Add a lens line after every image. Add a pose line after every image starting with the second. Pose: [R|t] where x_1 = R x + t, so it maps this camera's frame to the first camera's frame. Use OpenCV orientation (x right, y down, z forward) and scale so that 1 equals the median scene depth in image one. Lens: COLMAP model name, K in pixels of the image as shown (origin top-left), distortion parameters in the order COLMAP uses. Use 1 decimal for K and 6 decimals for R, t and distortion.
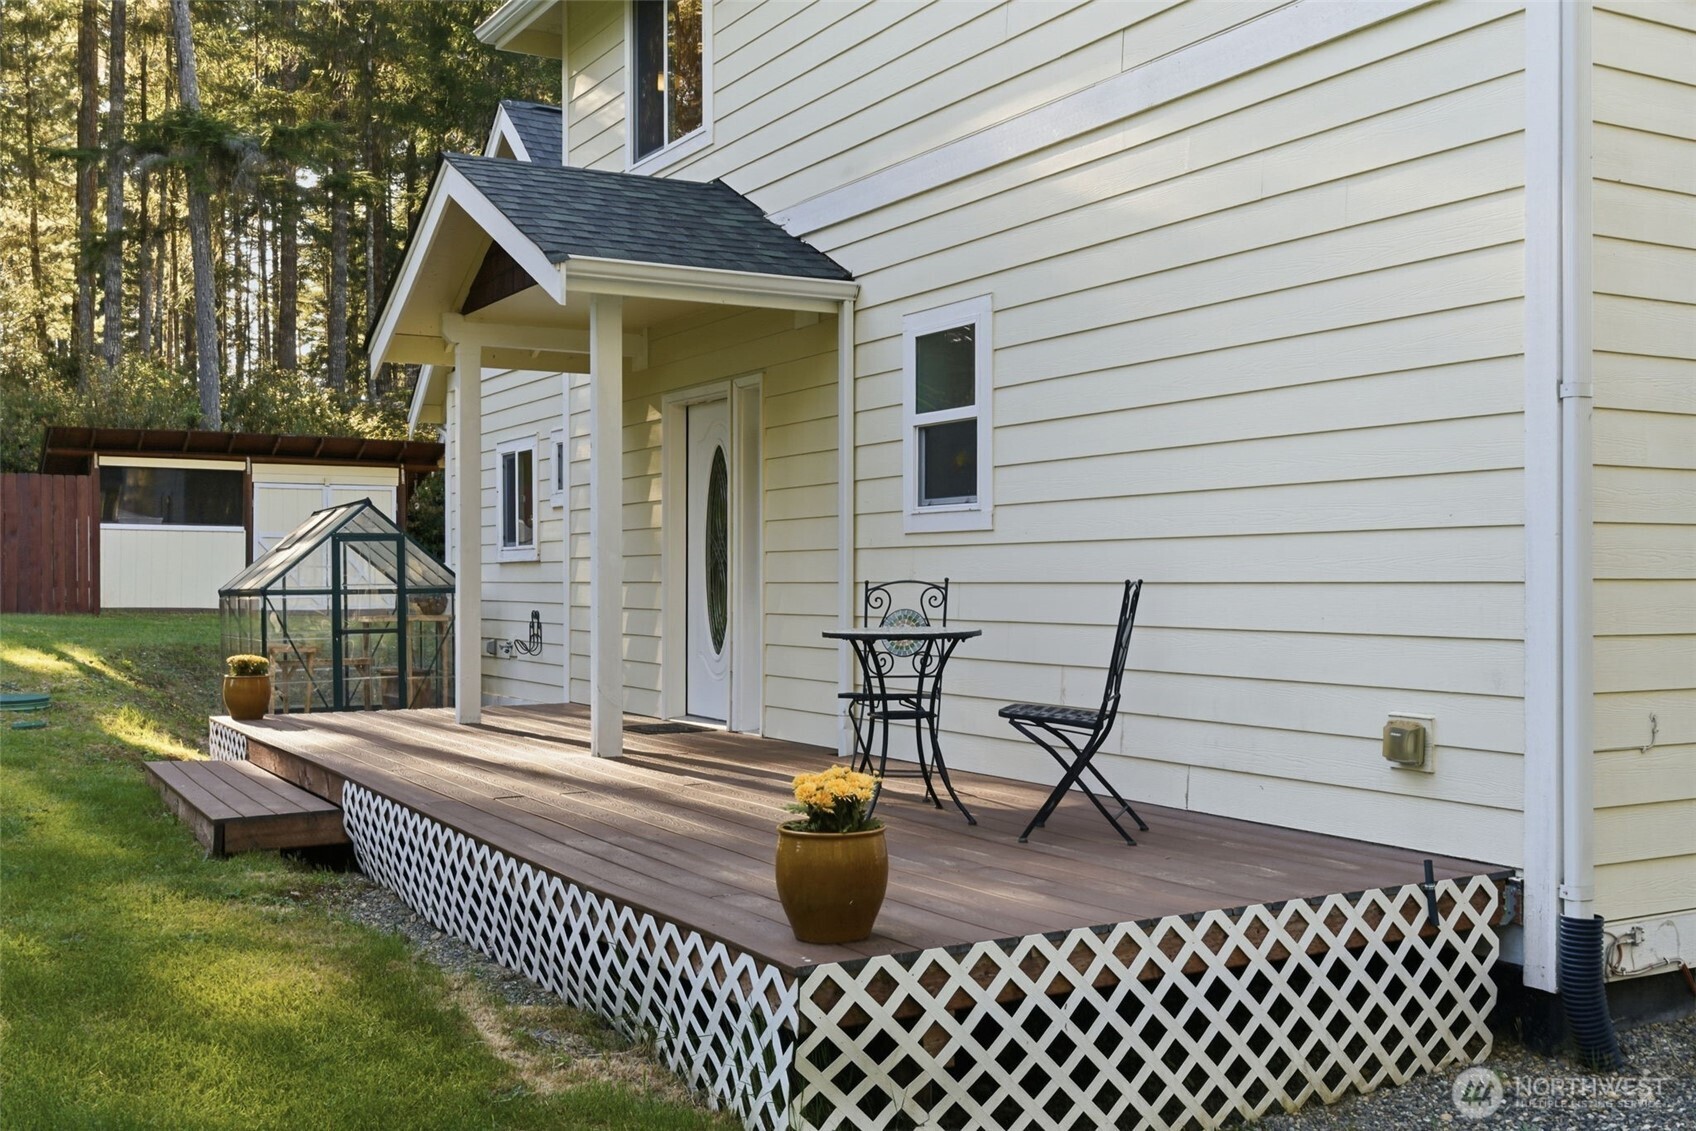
lens RADIAL K [[1678.1, 0, 848.0], [0, 1678.1, 565.5], [0, 0, 1]] dist [-0.002916, -0.005462]
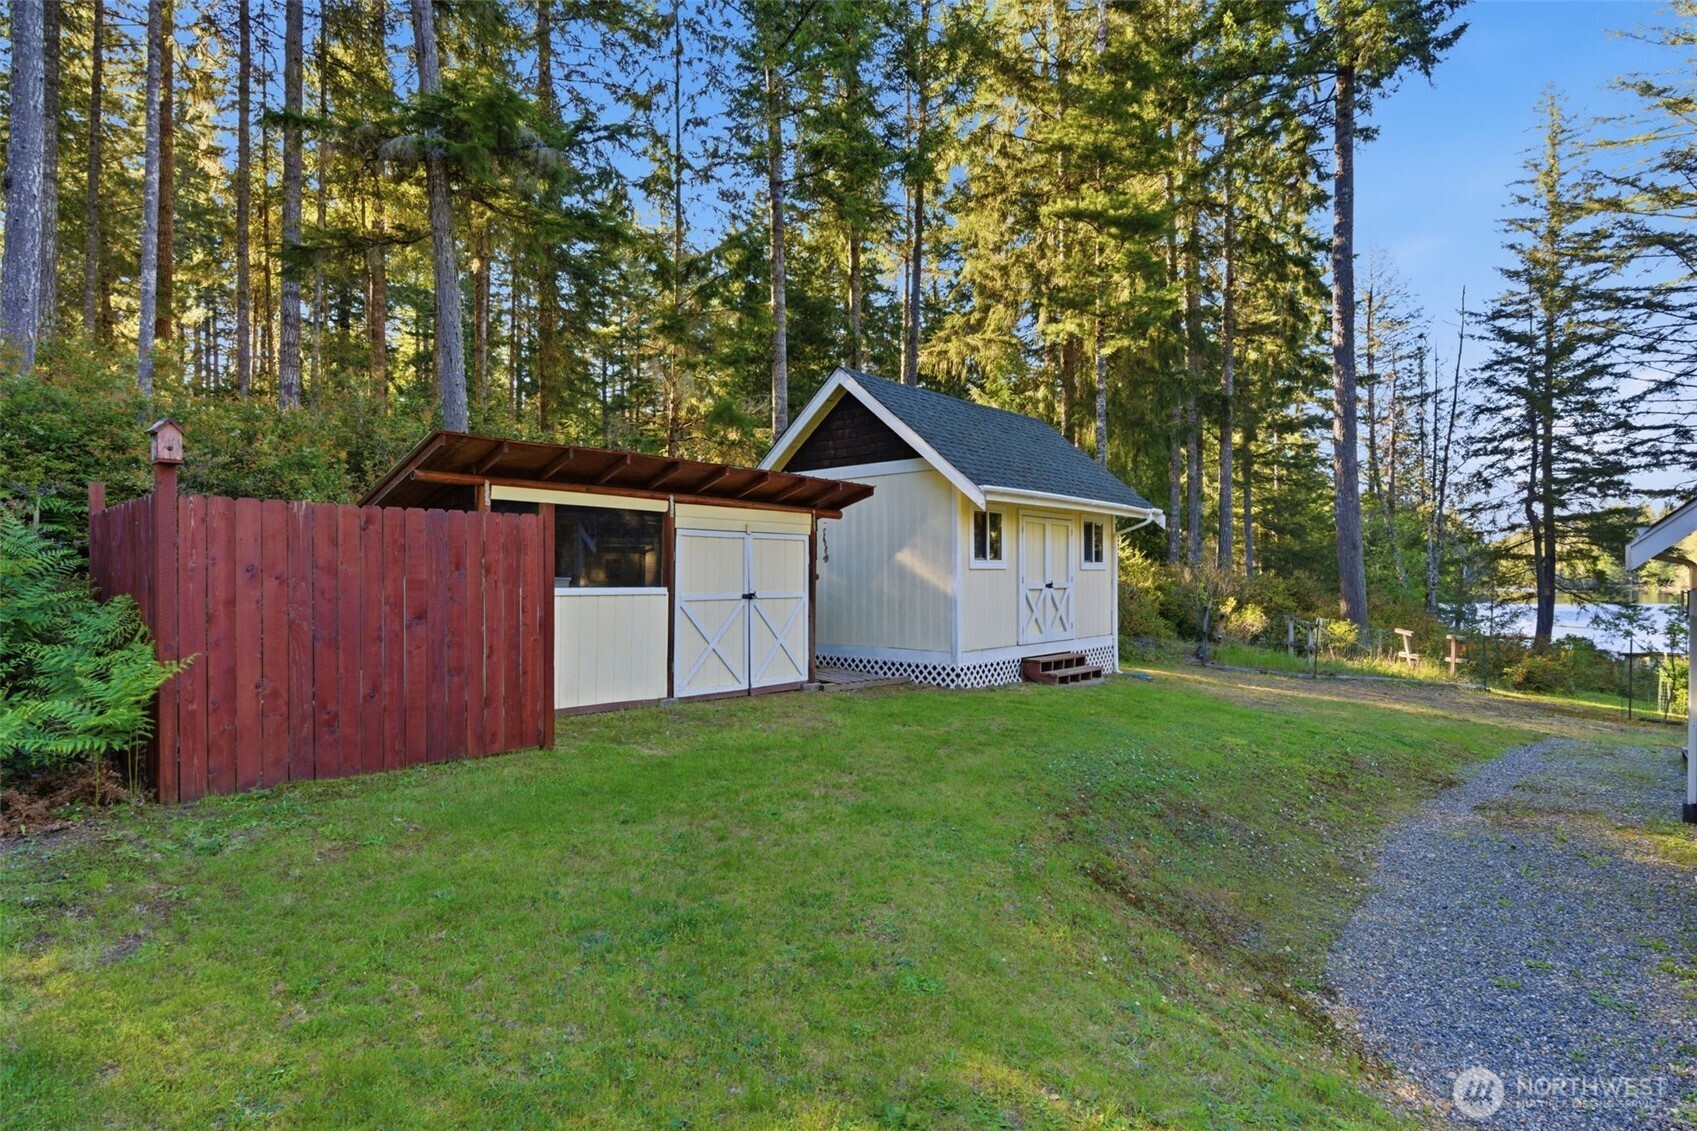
lens RADIAL K [[861.8, 0, 848.5], [0, 861.8, 565.5], [0, 0, 1]] dist [-0.001428, -0.000310]
pose [[0.942992, 0.004427, 0.332785, -0.541982], [-0.003091, 0.999985, -0.004545, -0.041471], [-0.332800, 0.003258, 0.942992, 0.810269]]
